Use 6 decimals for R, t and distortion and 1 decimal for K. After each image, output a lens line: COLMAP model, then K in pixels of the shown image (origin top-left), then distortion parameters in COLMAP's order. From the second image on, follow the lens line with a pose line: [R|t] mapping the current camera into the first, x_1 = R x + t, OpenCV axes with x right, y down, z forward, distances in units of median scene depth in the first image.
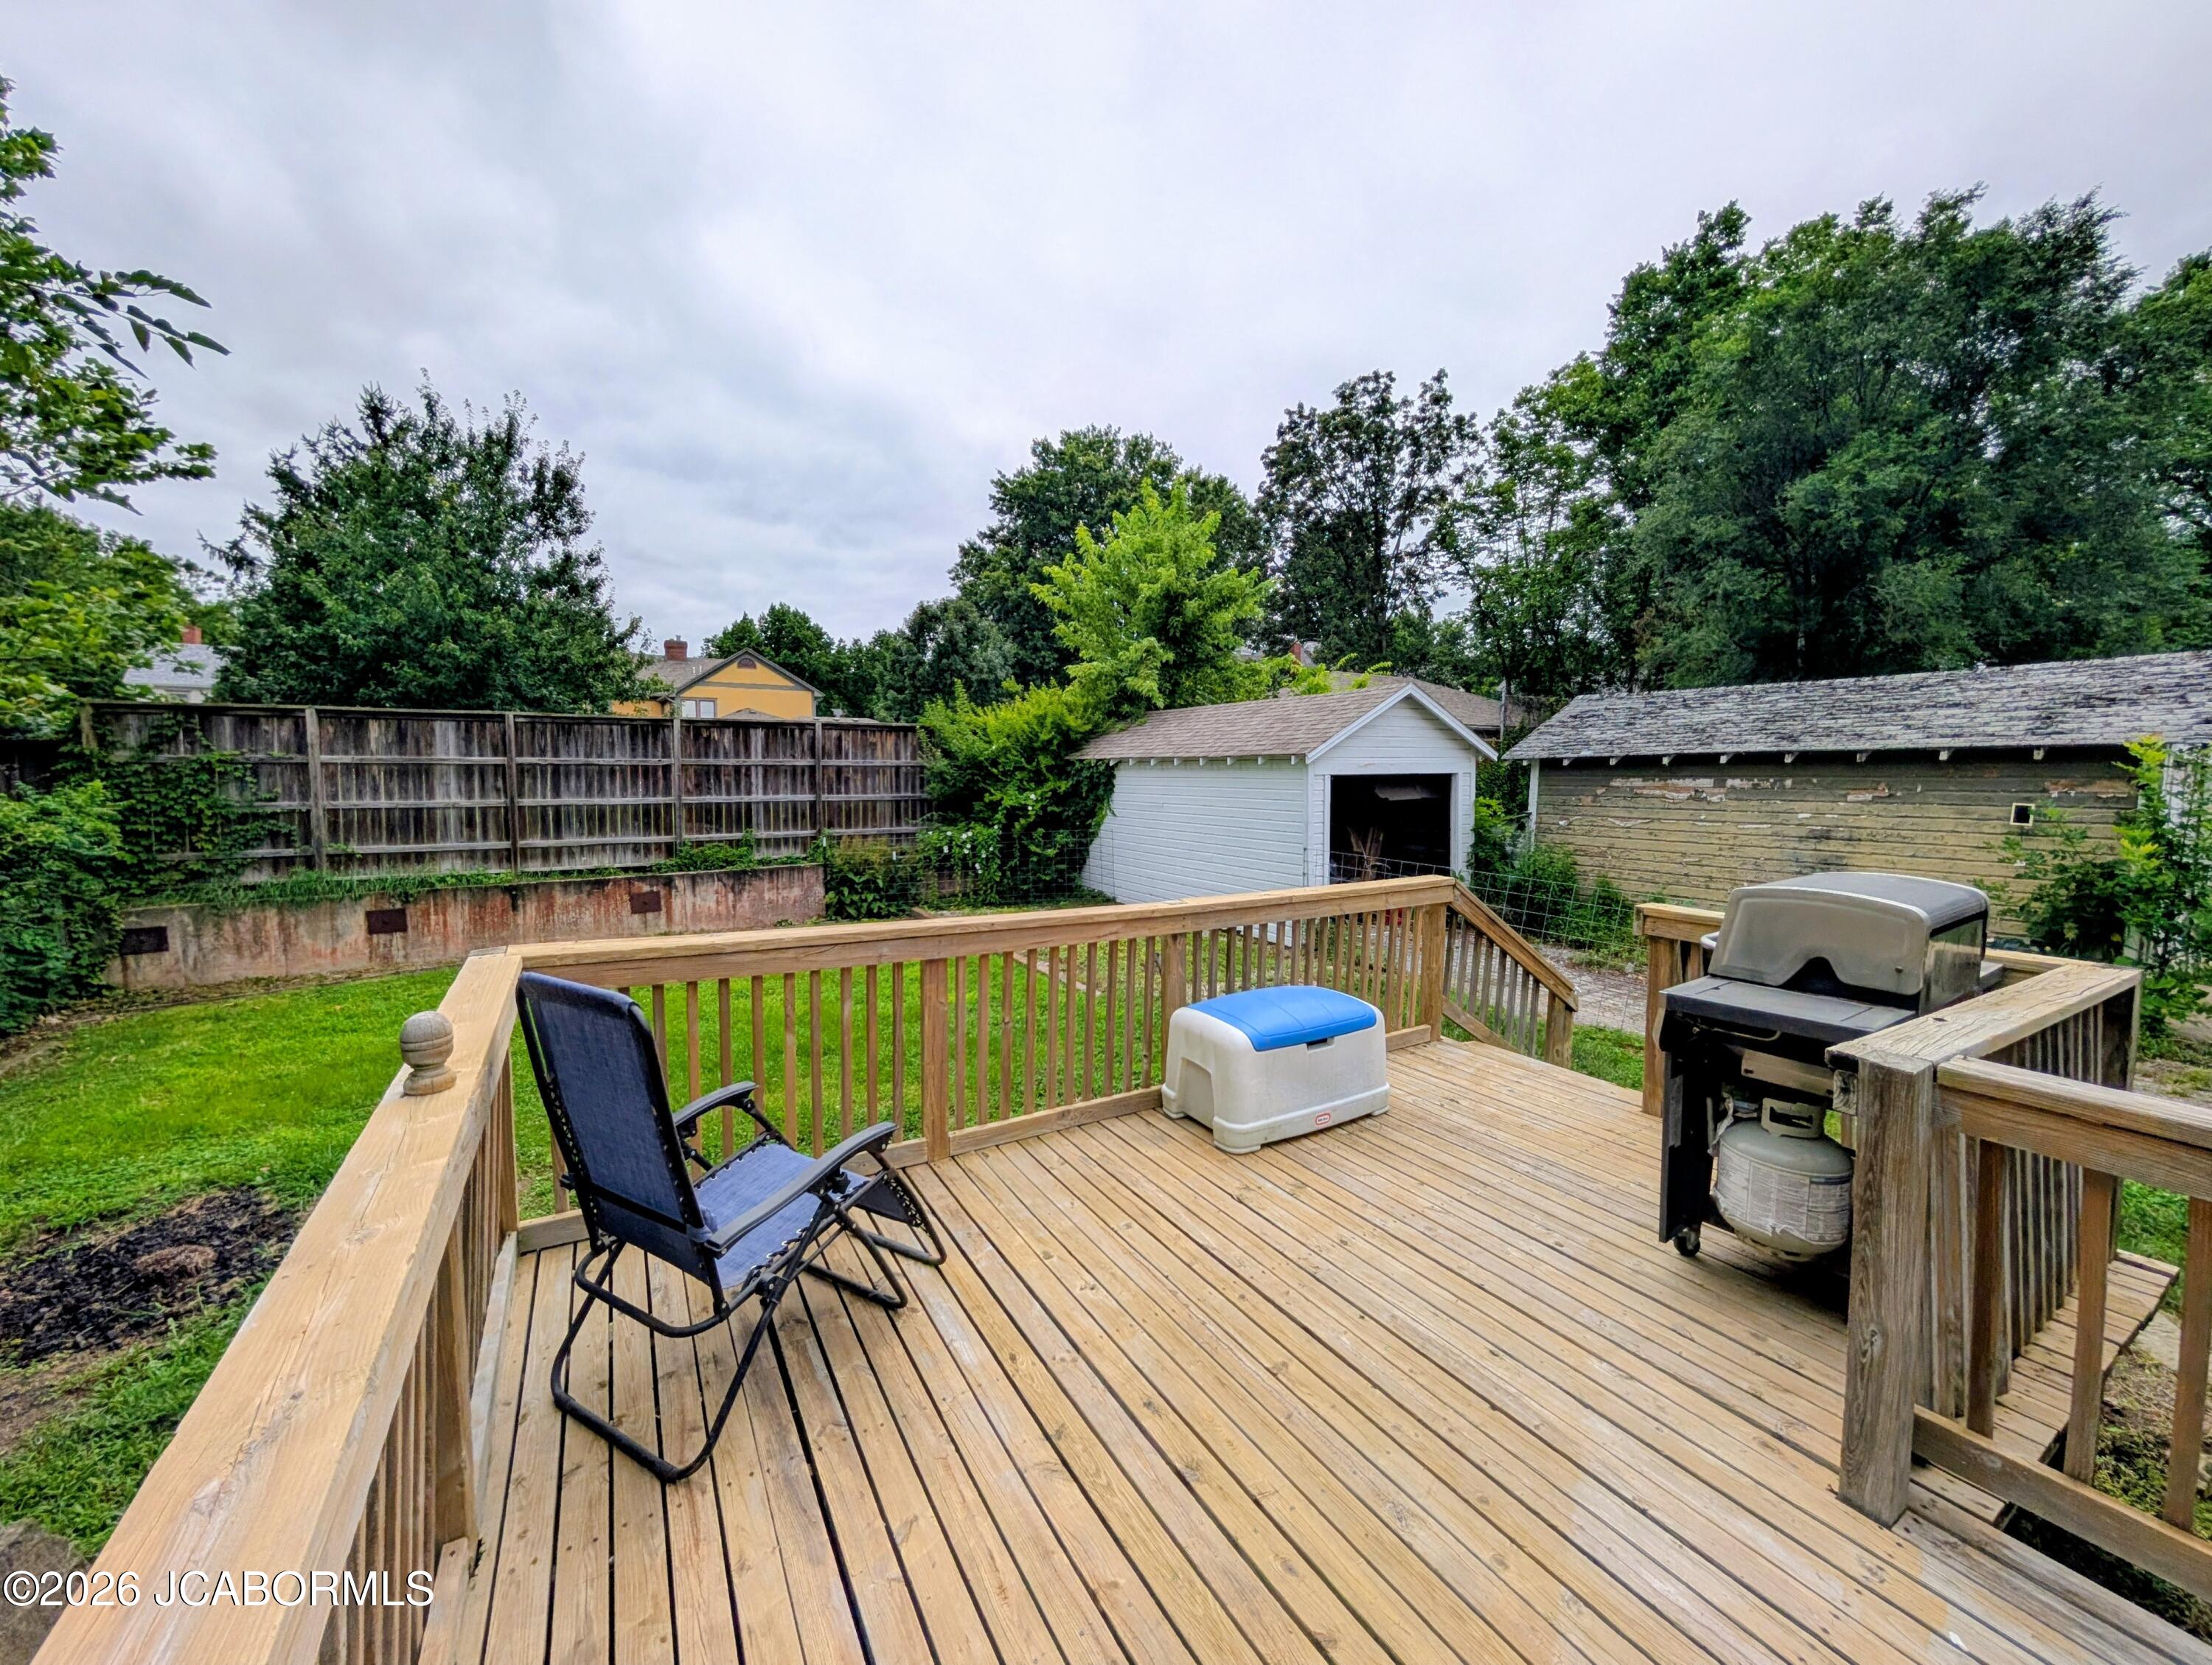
lens RADIAL K [[846.6, 0, 1103.8], [0, 846.6, 827.5], [0, 0, 1]] dist [0.000587, 0.000125]
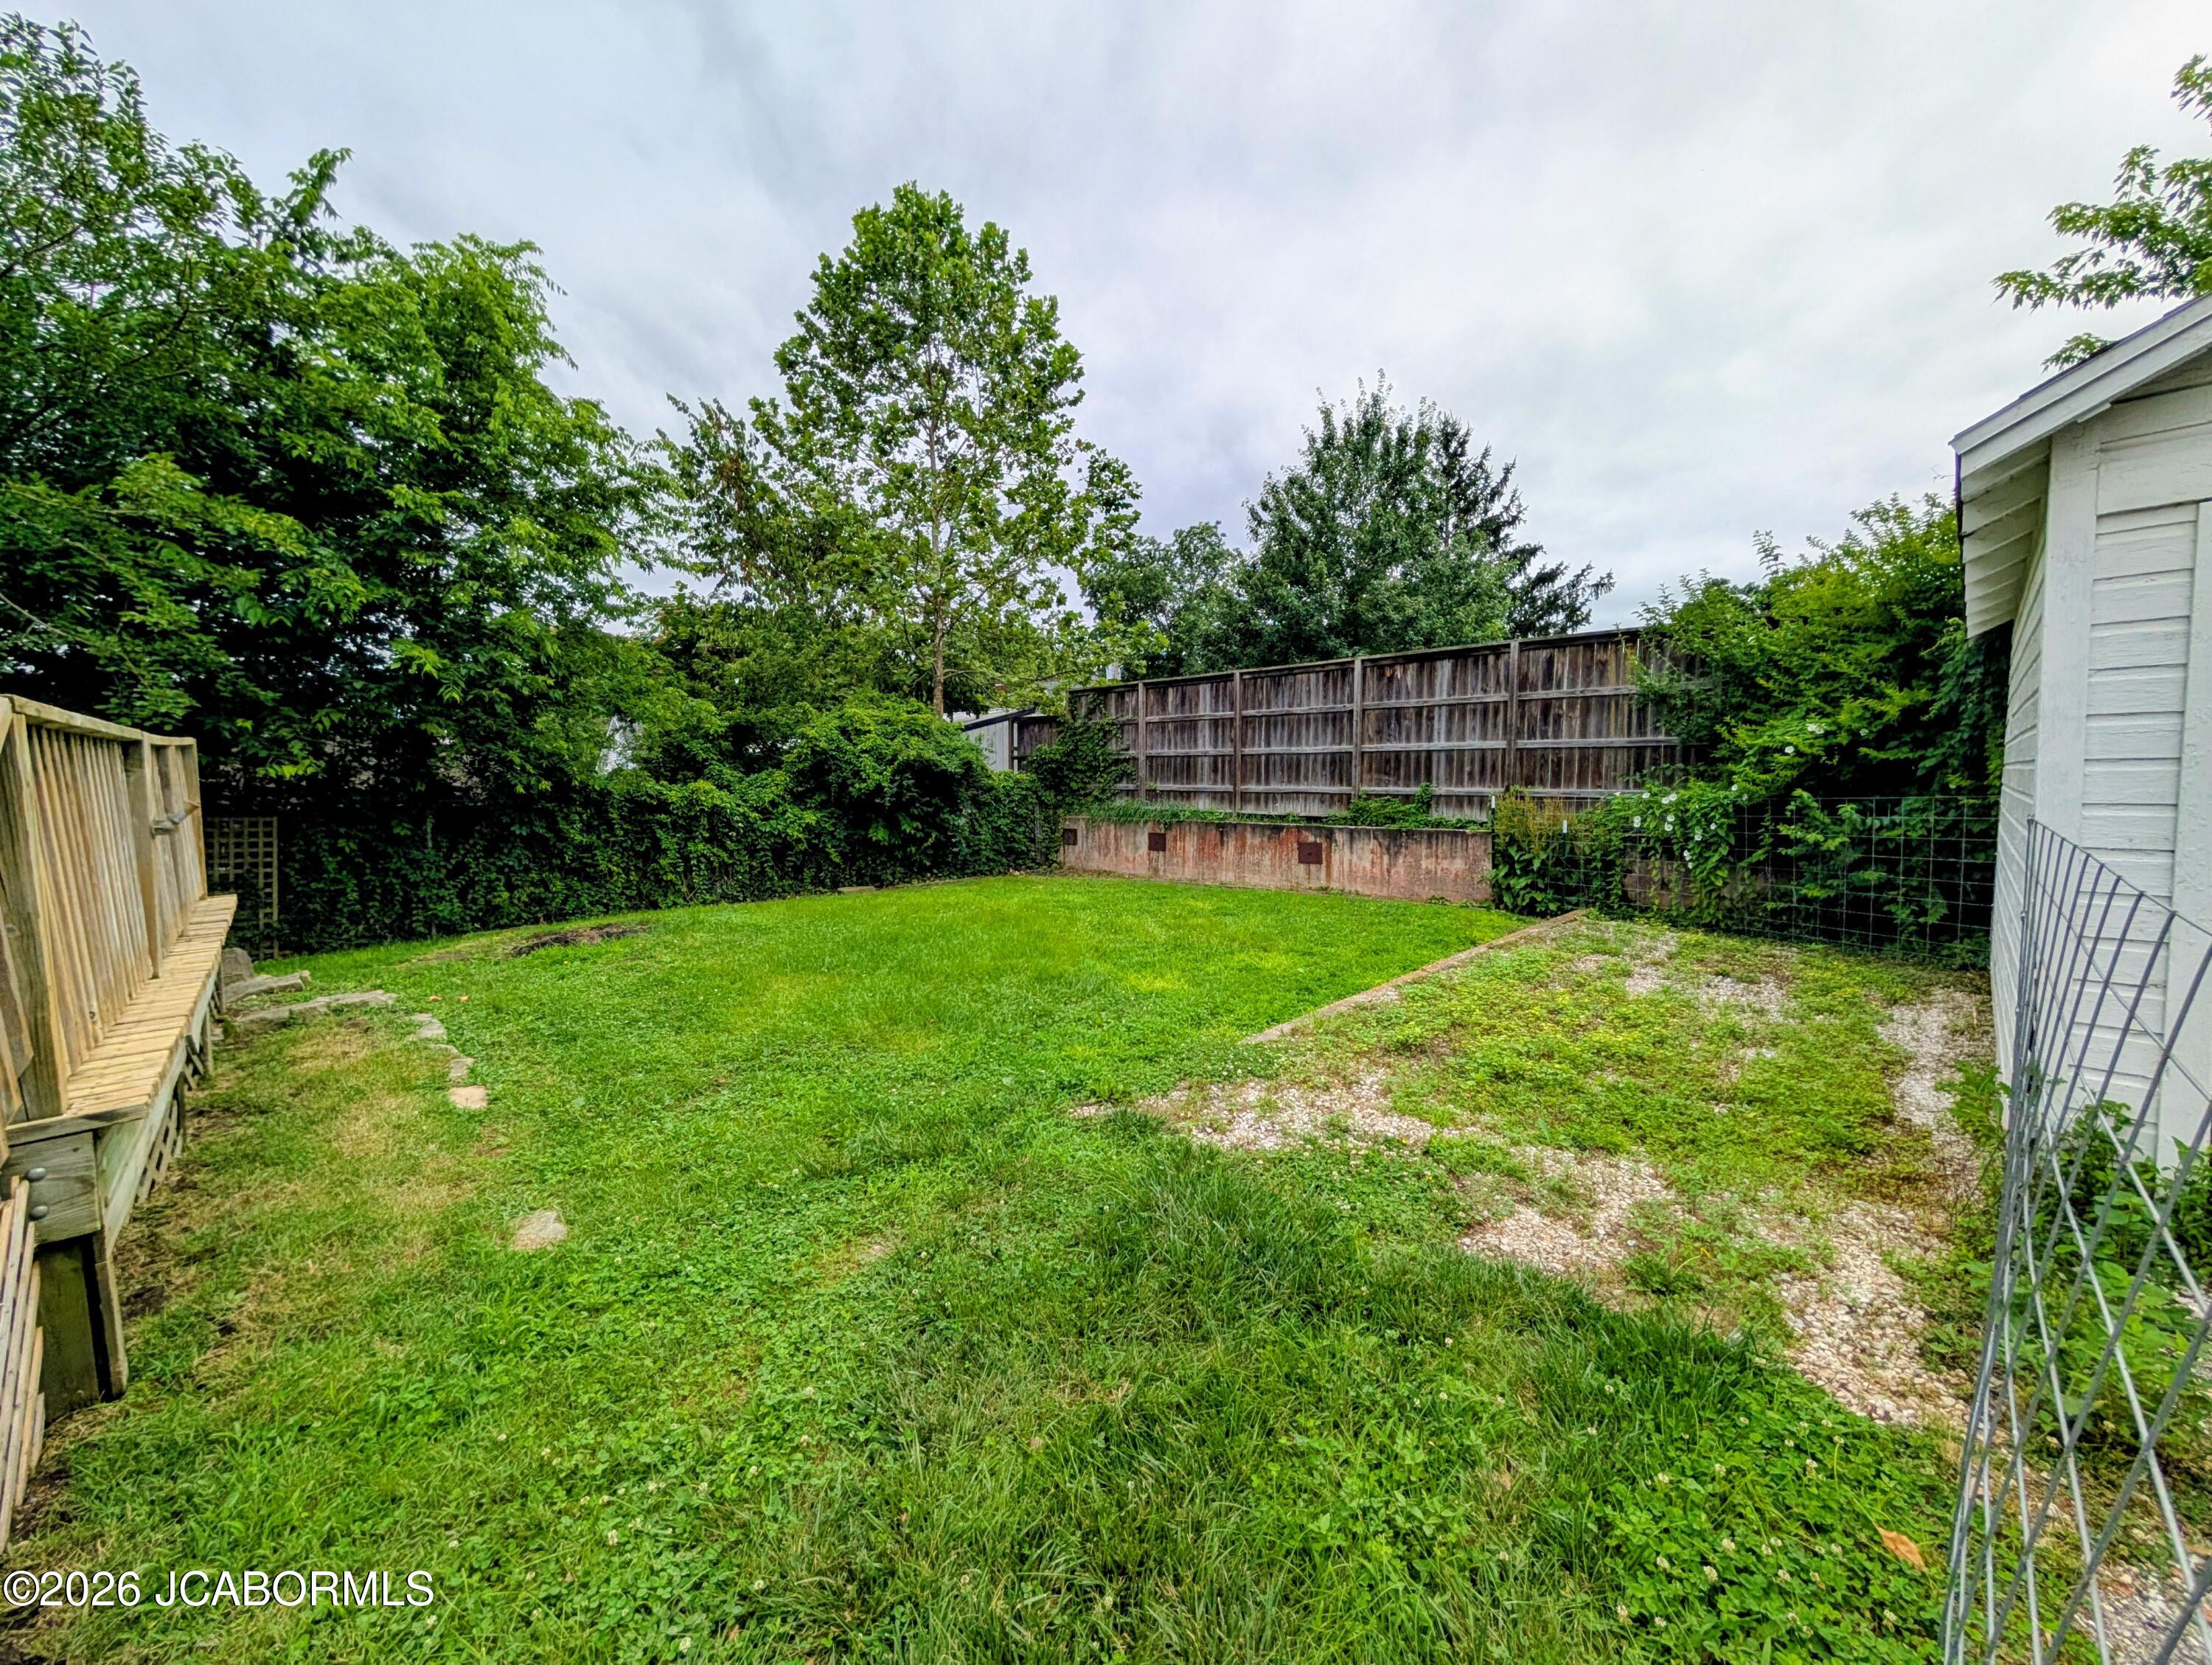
lens RADIAL K [[846.6, 0, 1103.8], [0, 846.6, 827.5], [0, 0, 1]] dist [0.000587, 0.000125]
pose [[0.244440, 0.063840, -0.967561, 0.314795], [-0.061694, 0.996833, 0.050185, 0.024195], [0.967700, 0.047425, 0.247605, 0.499348]]
